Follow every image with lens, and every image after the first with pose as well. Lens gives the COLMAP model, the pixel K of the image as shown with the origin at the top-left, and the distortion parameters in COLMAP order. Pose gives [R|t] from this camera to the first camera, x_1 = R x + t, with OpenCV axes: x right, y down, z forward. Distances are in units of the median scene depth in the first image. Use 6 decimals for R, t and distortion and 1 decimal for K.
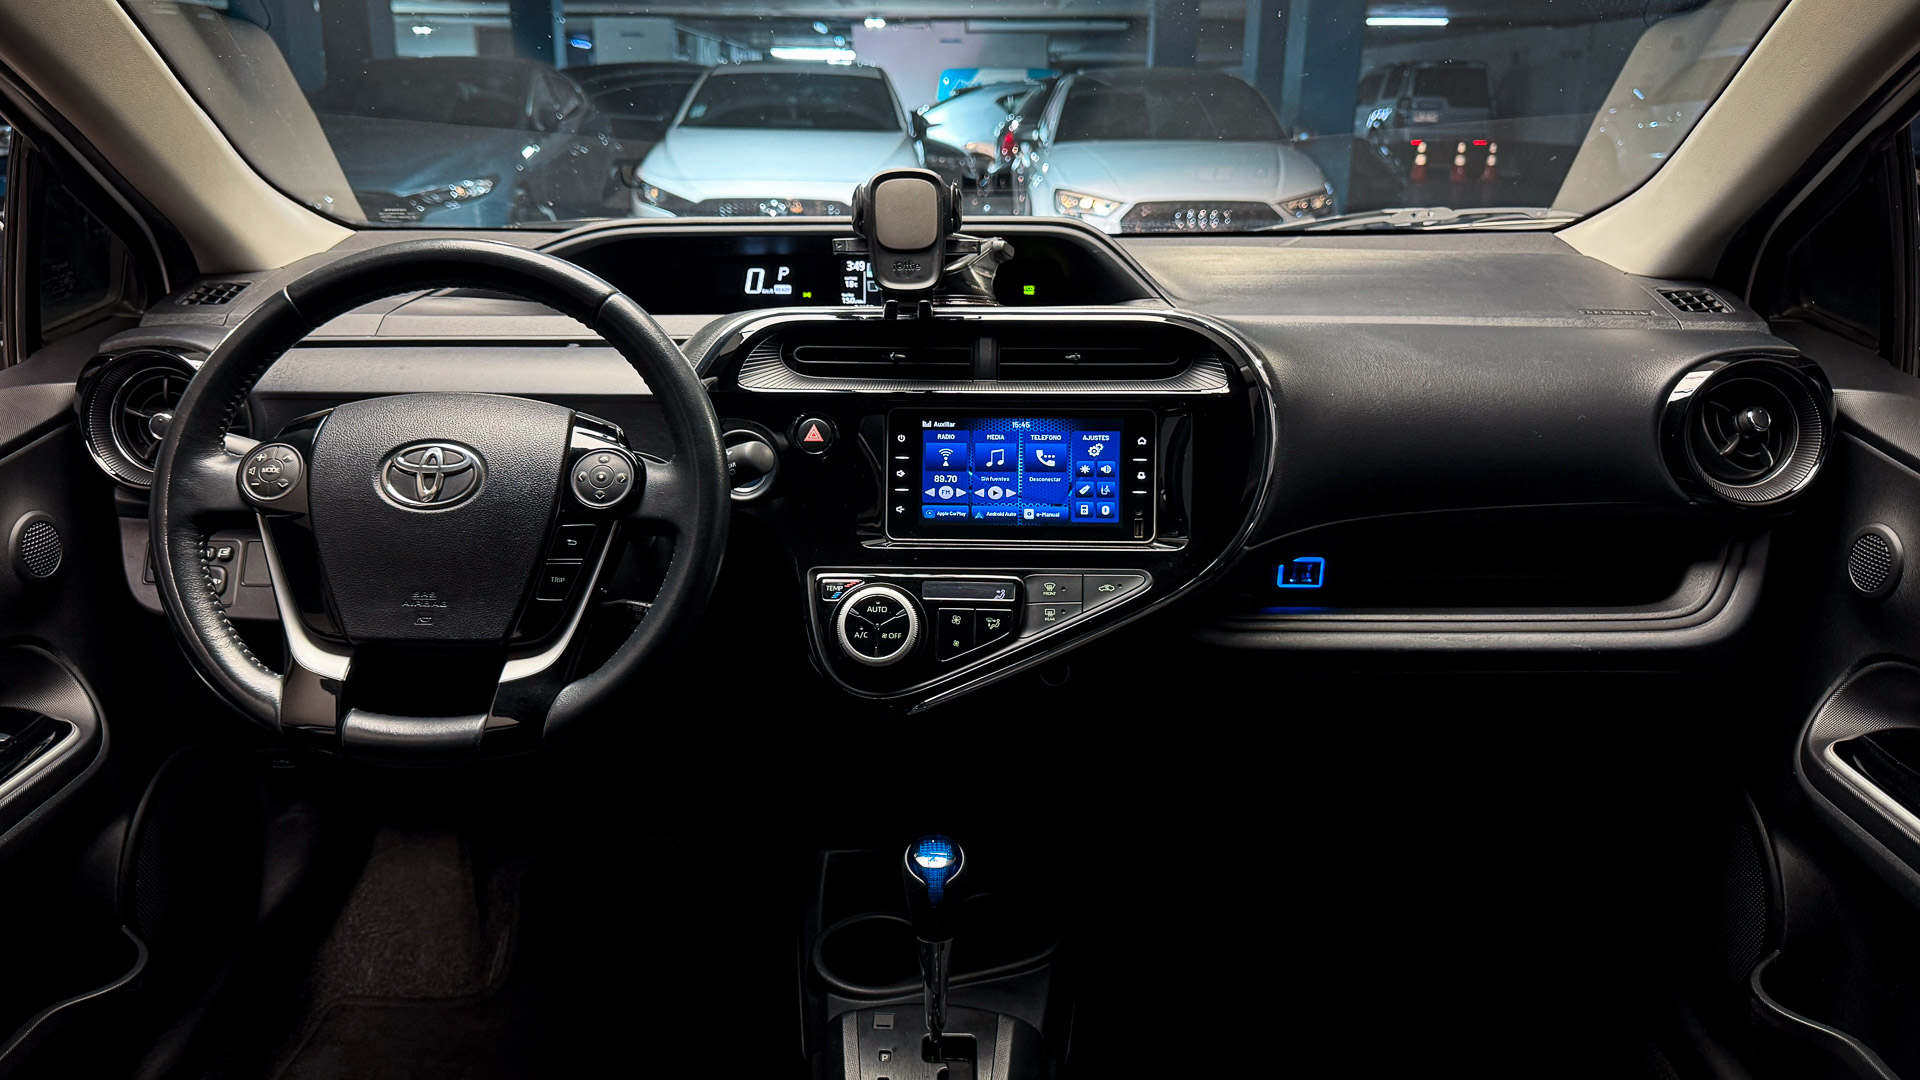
lens RADIAL K [[1388.6, 0, 964.6], [0, 1388.6, 542.9], [0, 0, 1]] dist [0.030745, -0.039482]
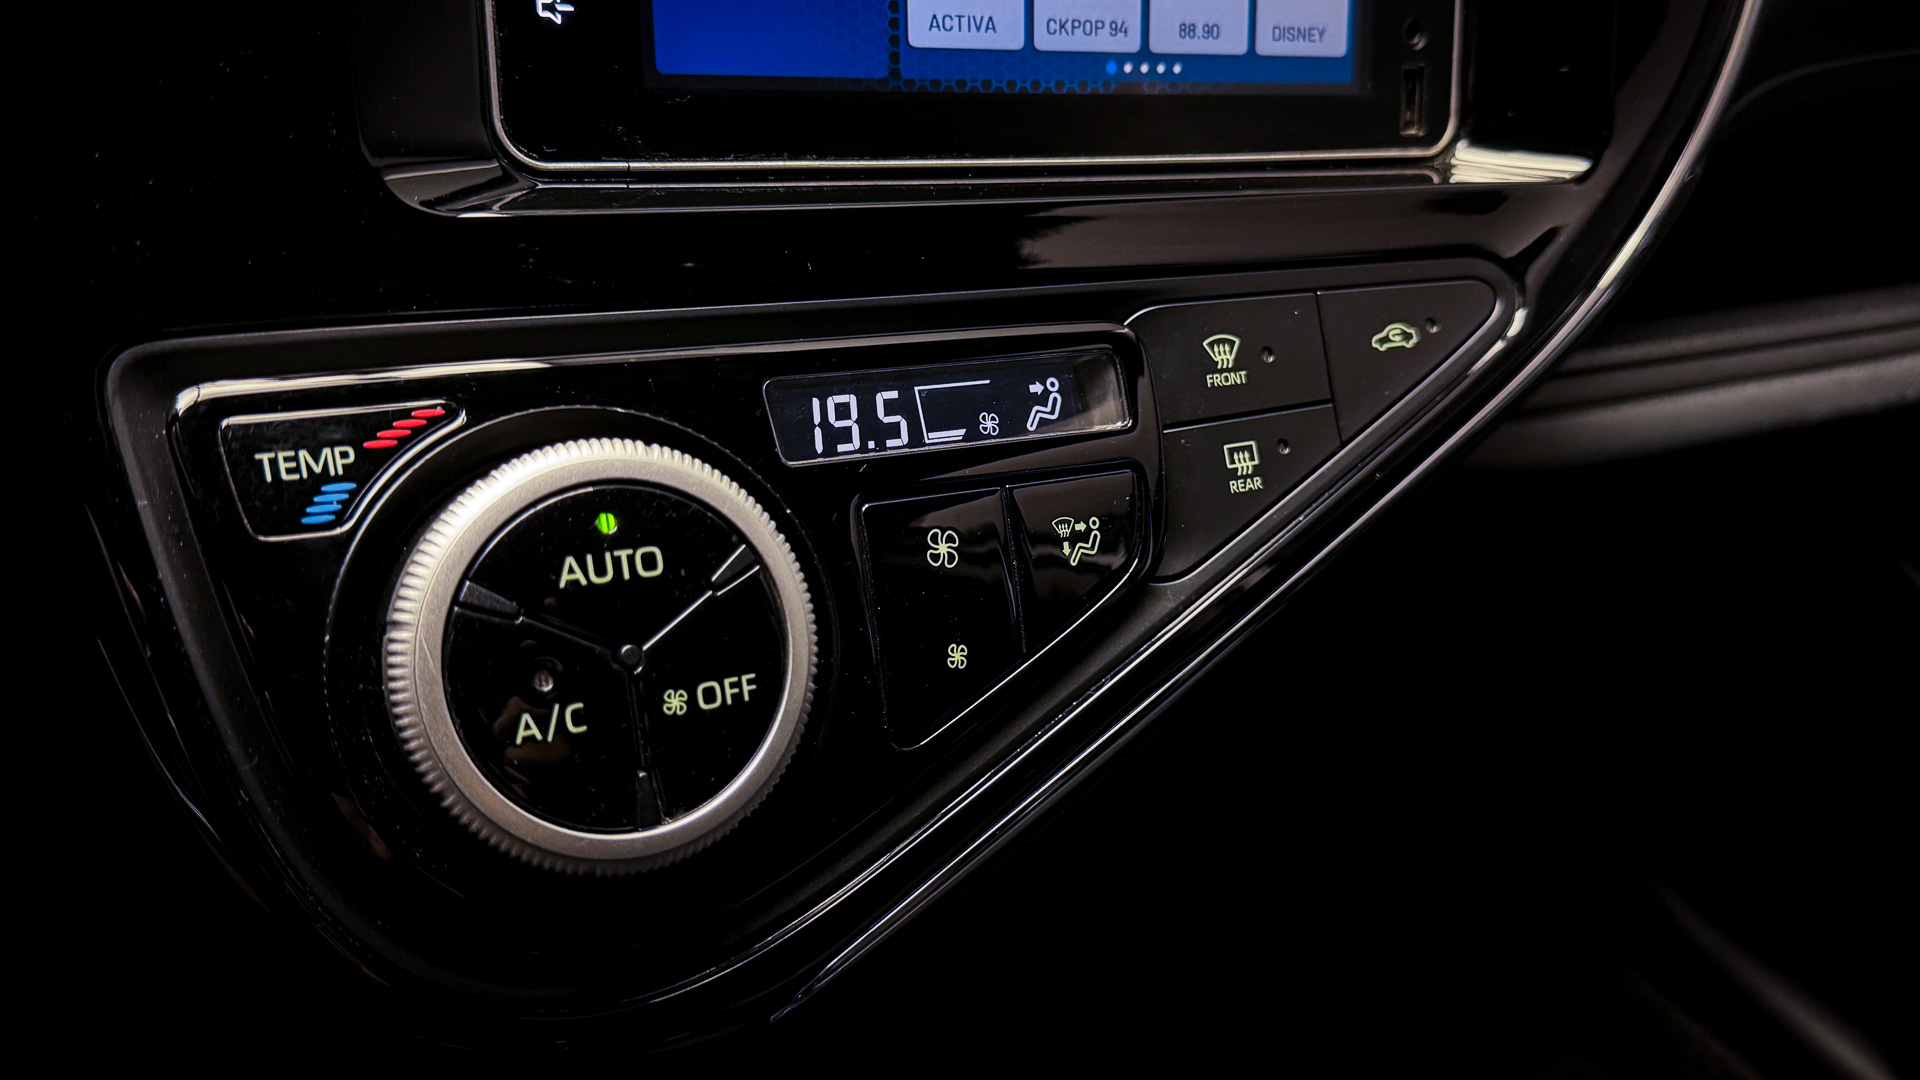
lens RADIAL K [[1664.6, 0, 963.6], [0, 1664.6, 562.3], [0, 0, 1]] dist [0.047453, -0.129011]
pose [[0.846683, -0.148320, 0.511007, -0.129534], [0.012773, 0.965753, 0.259147, -0.009032], [-0.531944, -0.212888, 0.819582, 0.753418]]
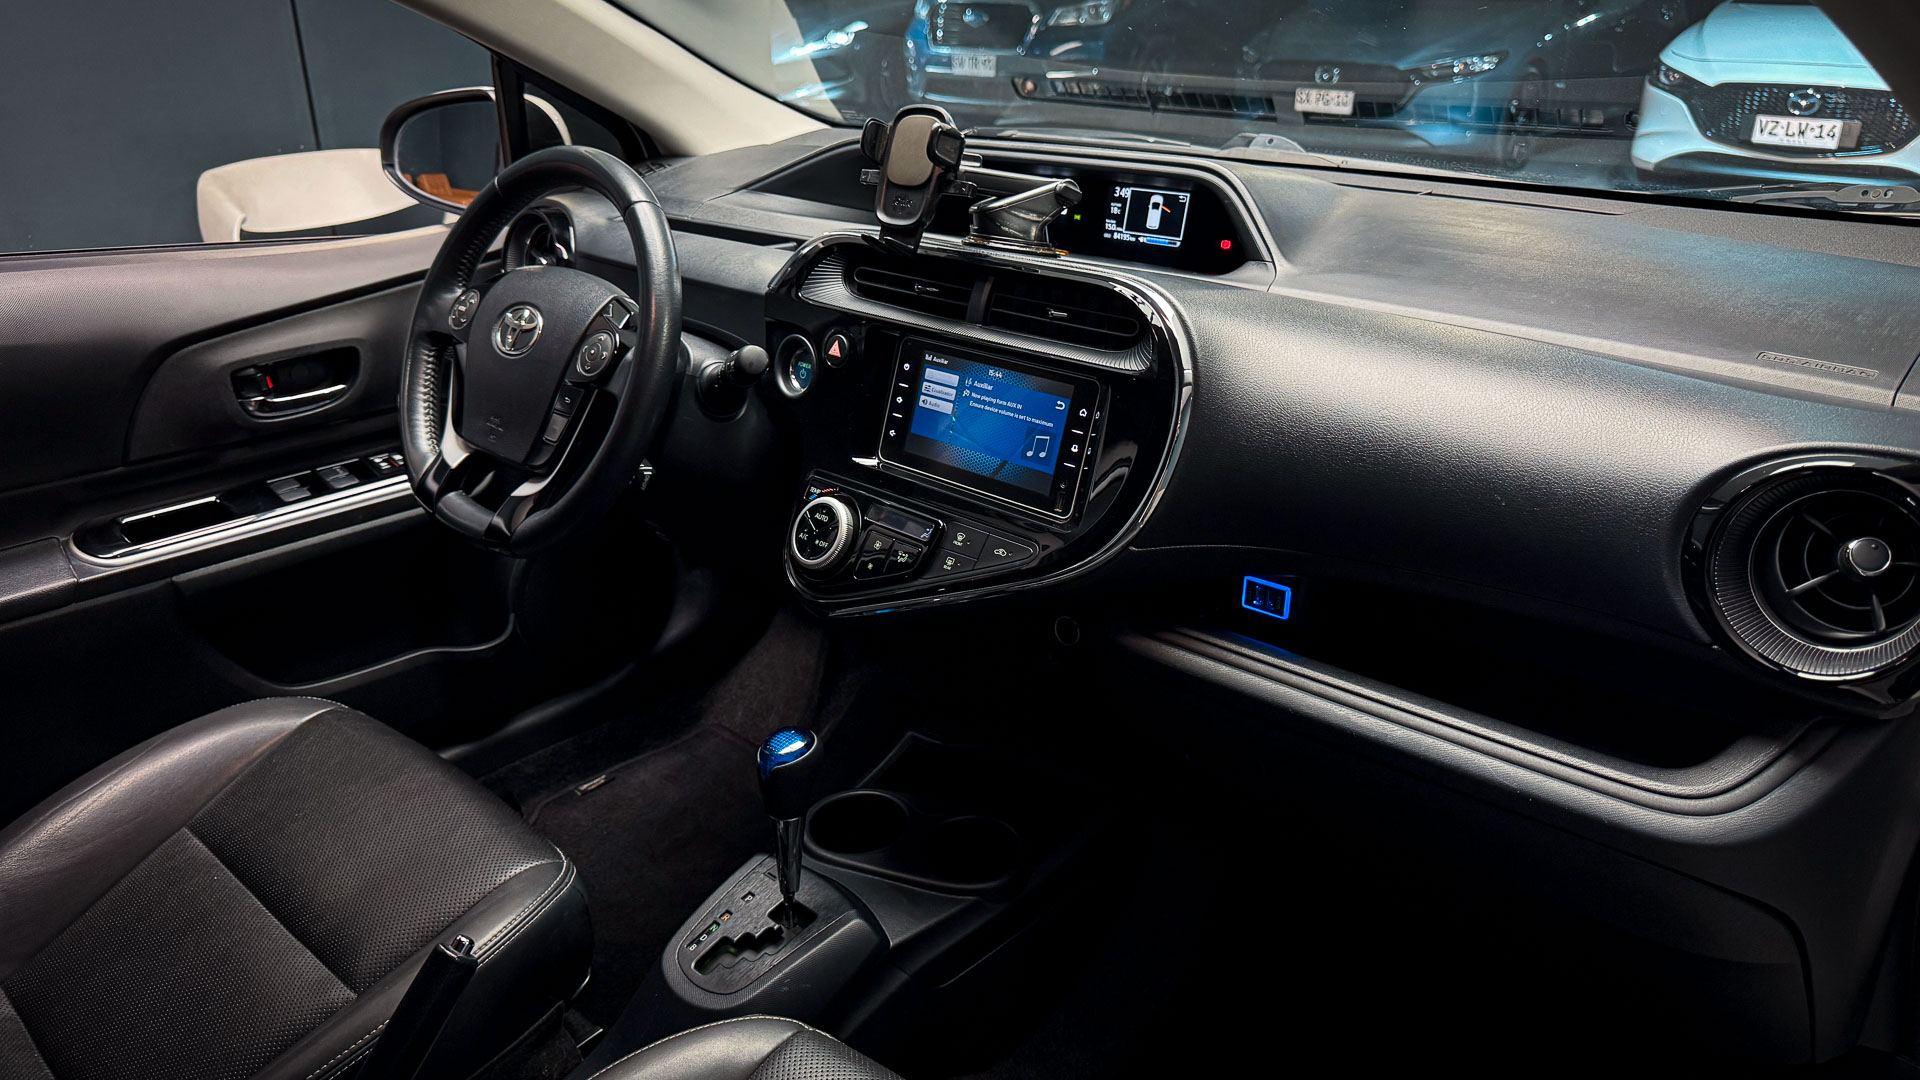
lens RADIAL K [[1388.6, 0, 1005.3], [0, 1388.6, 545.9], [0, 0, 1]] dist [0.030745, -0.039482]
pose [[0.750647, 0.246724, -0.612907, 0.683711], [-0.191255, 0.969086, 0.155867, -0.121426], [0.632416, 0.000221, 0.774629, 0.232913]]
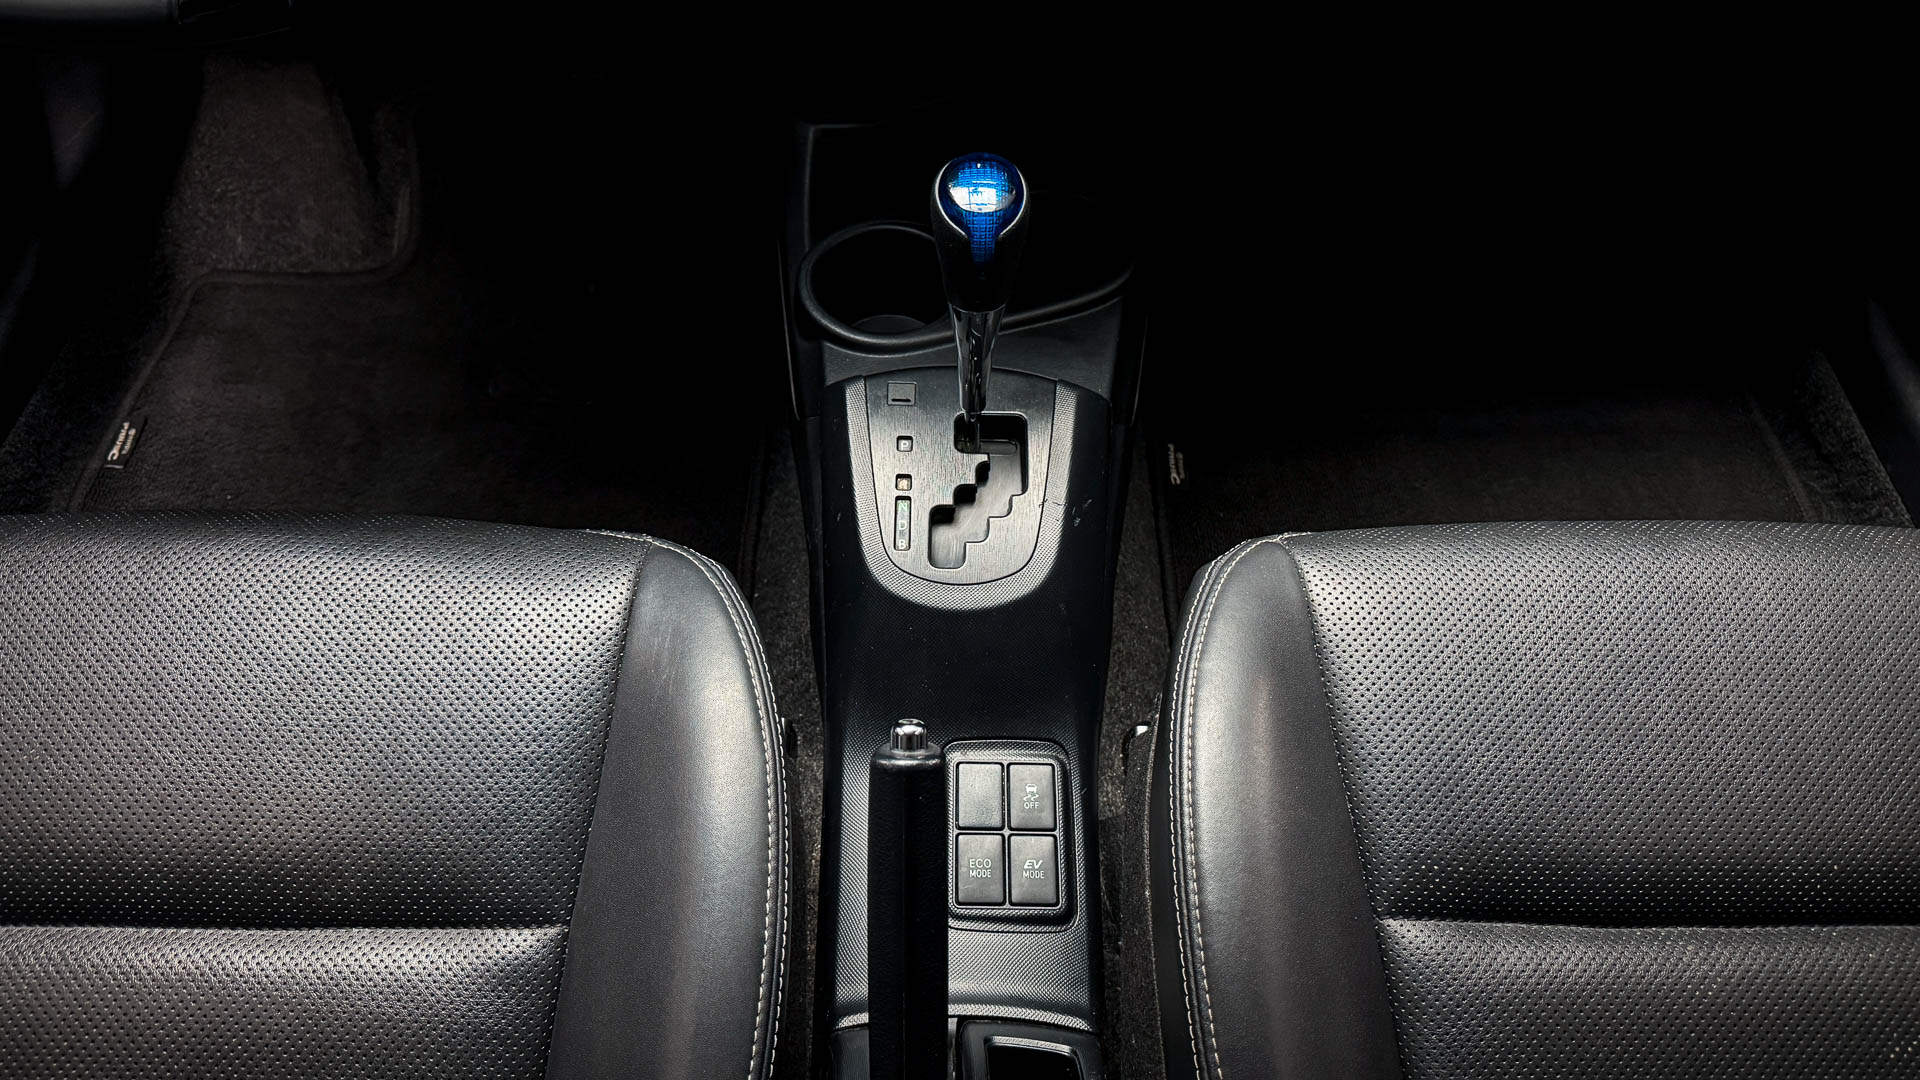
lens RADIAL K [[1388.6, 0, 971.5], [0, 1388.6, 523.2], [0, 0, 1]] dist [0.030745, -0.039482]
pose [[0.999677, 0.008189, 0.024061, -0.037436], [-0.020043, 0.836115, 0.548187, -0.003456], [-0.015629, -0.548492, 0.836009, 0.337778]]
